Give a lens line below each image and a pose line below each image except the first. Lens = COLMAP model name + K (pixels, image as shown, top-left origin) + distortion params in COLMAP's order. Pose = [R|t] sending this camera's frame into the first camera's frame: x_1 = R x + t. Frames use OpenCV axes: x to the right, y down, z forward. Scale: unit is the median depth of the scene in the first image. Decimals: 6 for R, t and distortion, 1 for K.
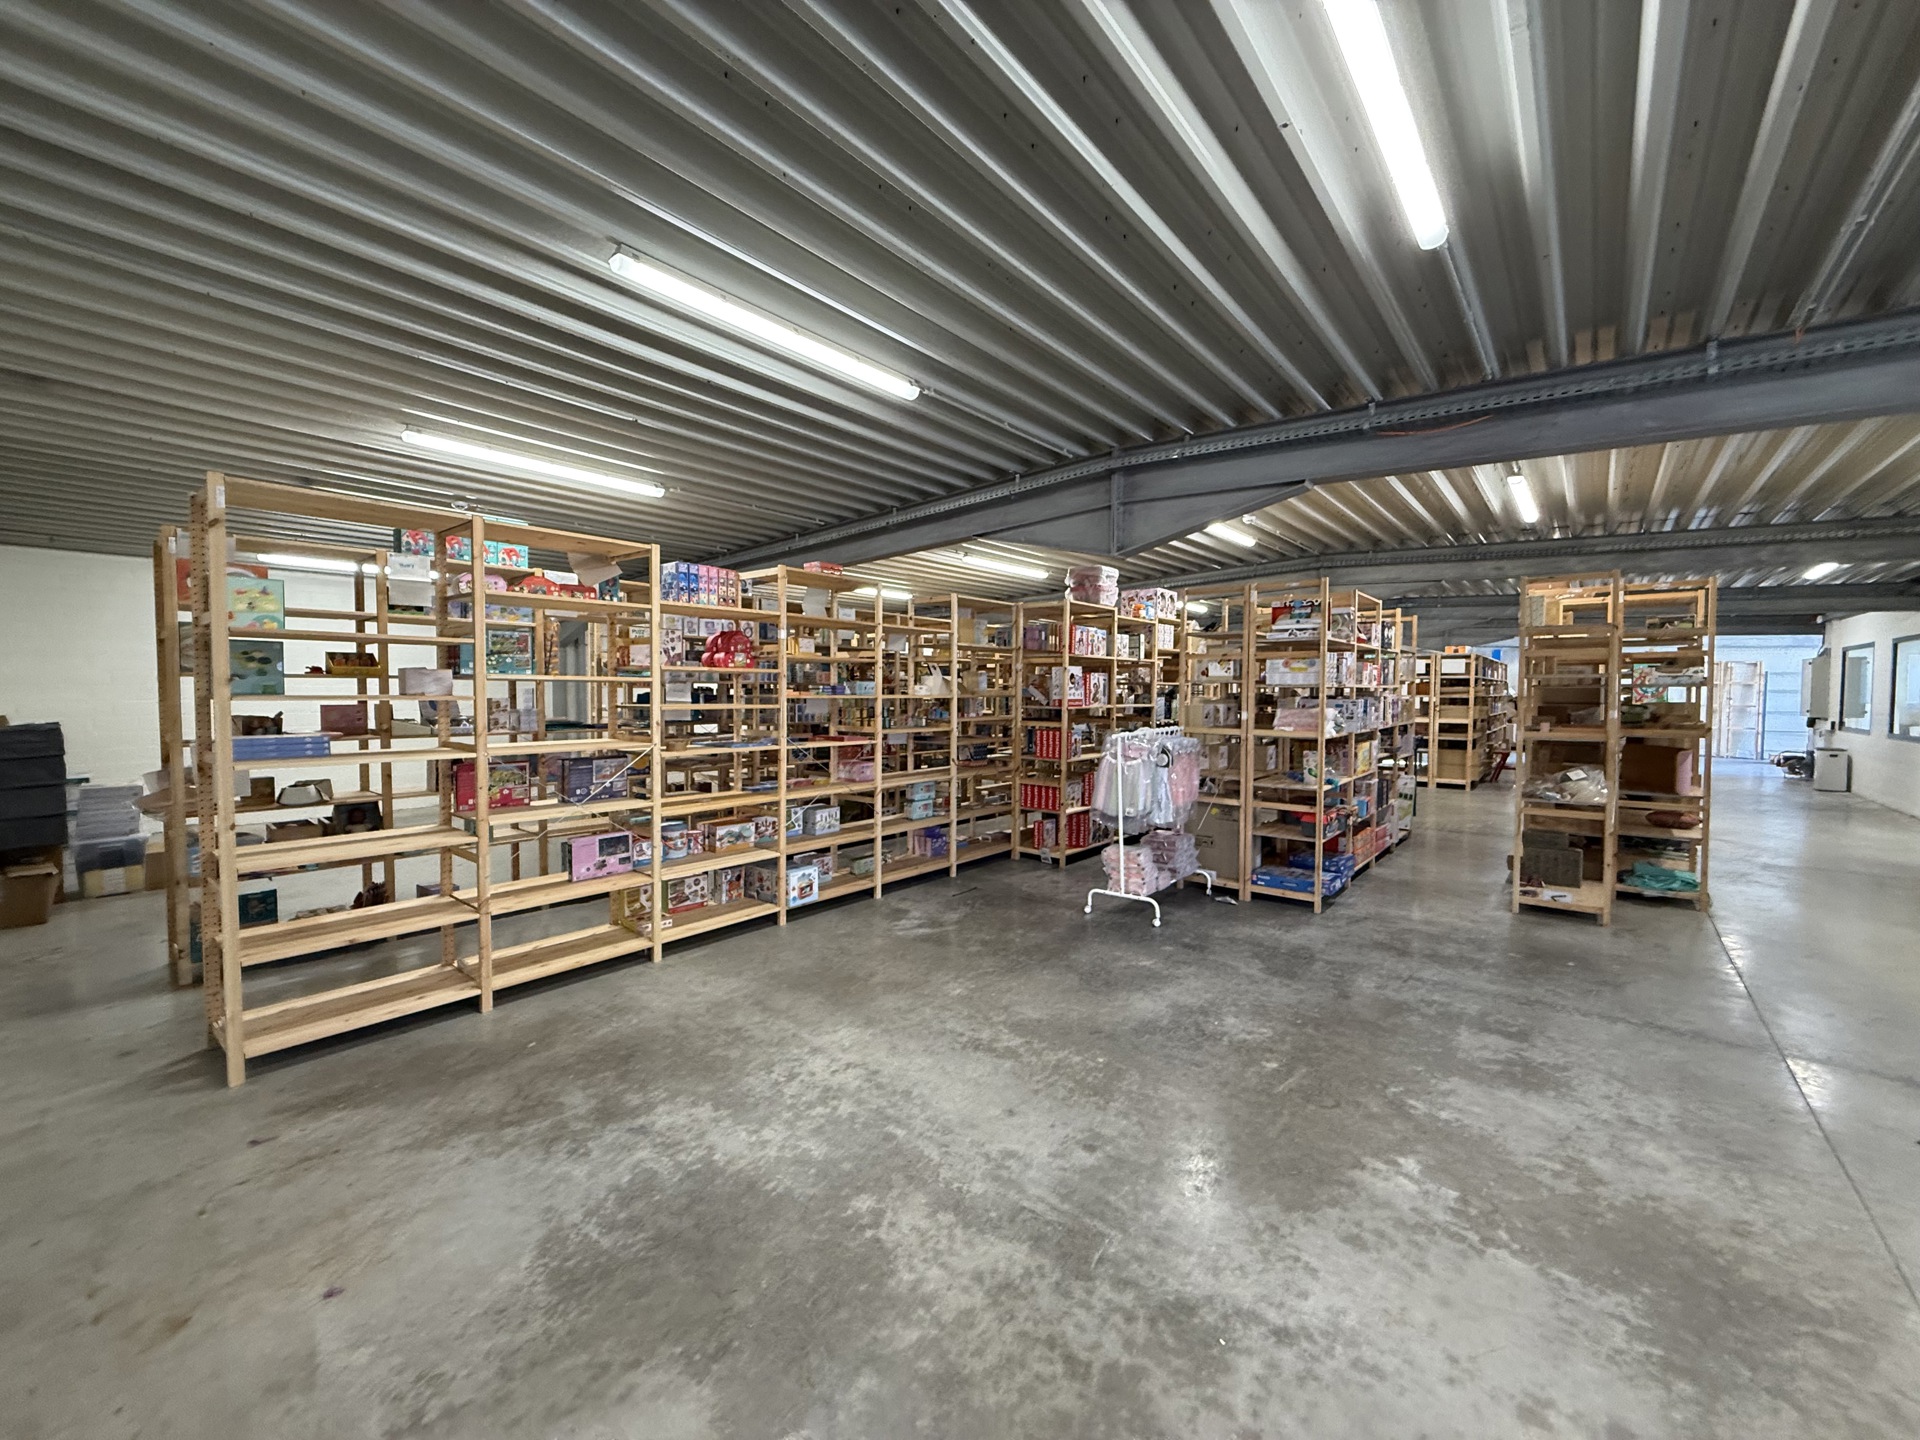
lens RADIAL K [[763.7, 0, 952.1], [0, 763.7, 711.9], [0, 0, 1]] dist [-0.000382, 0.000329]
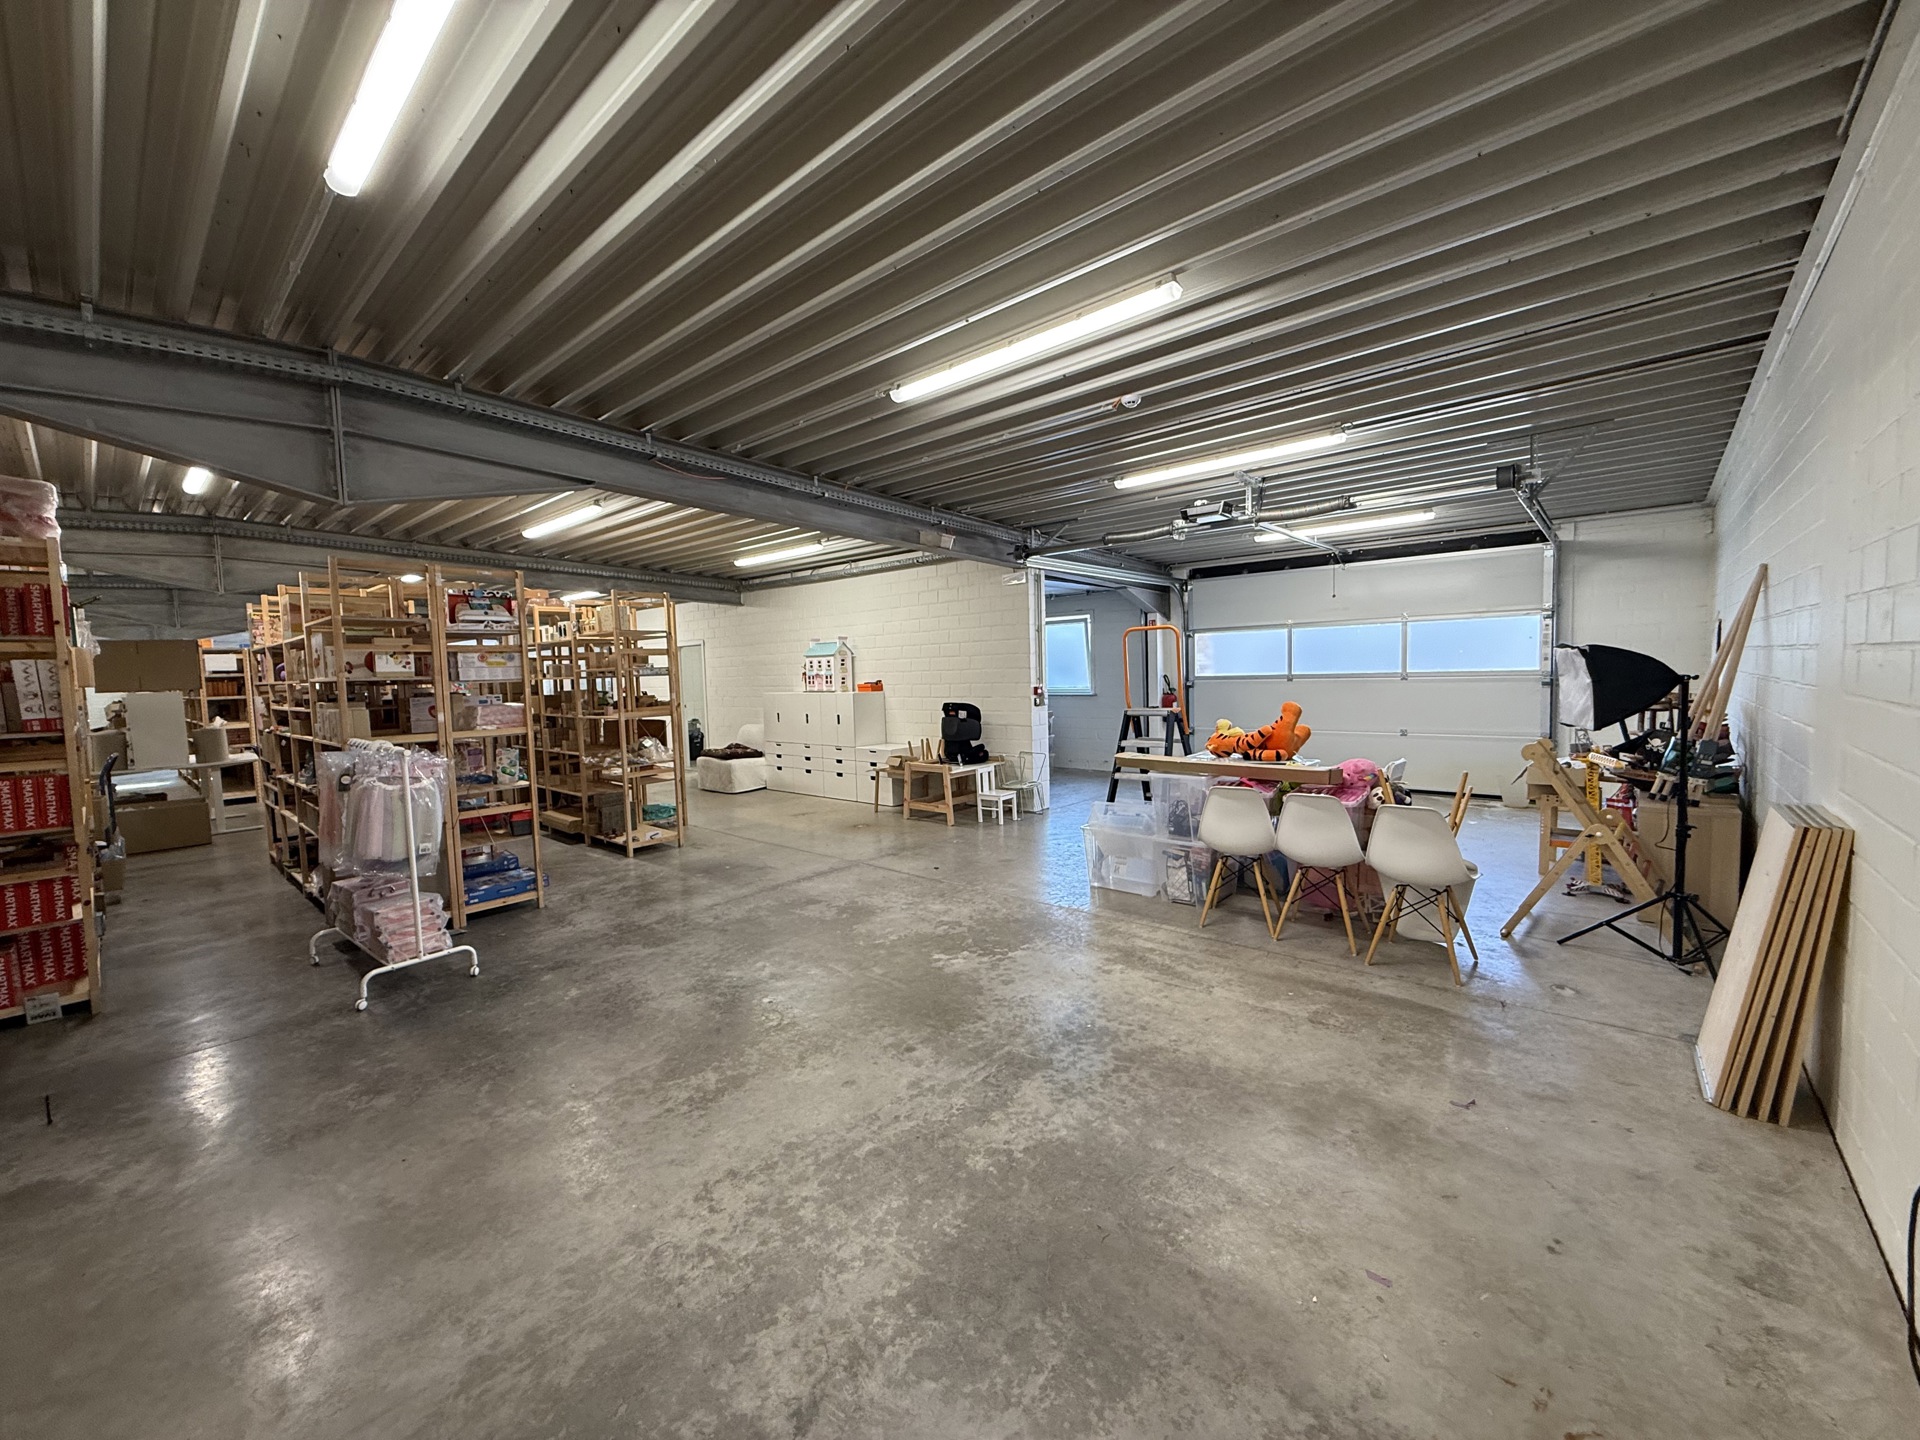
lens RADIAL K [[763.7, 0, 952.5], [0, 763.7, 726.1], [0, 0, 1]] dist [-0.000382, 0.000329]
pose [[0.026972, -0.080515, 0.996388, -0.866543], [0.058804, 0.995153, 0.078823, -0.036860], [-0.997905, 0.056466, 0.031575, 0.742964]]
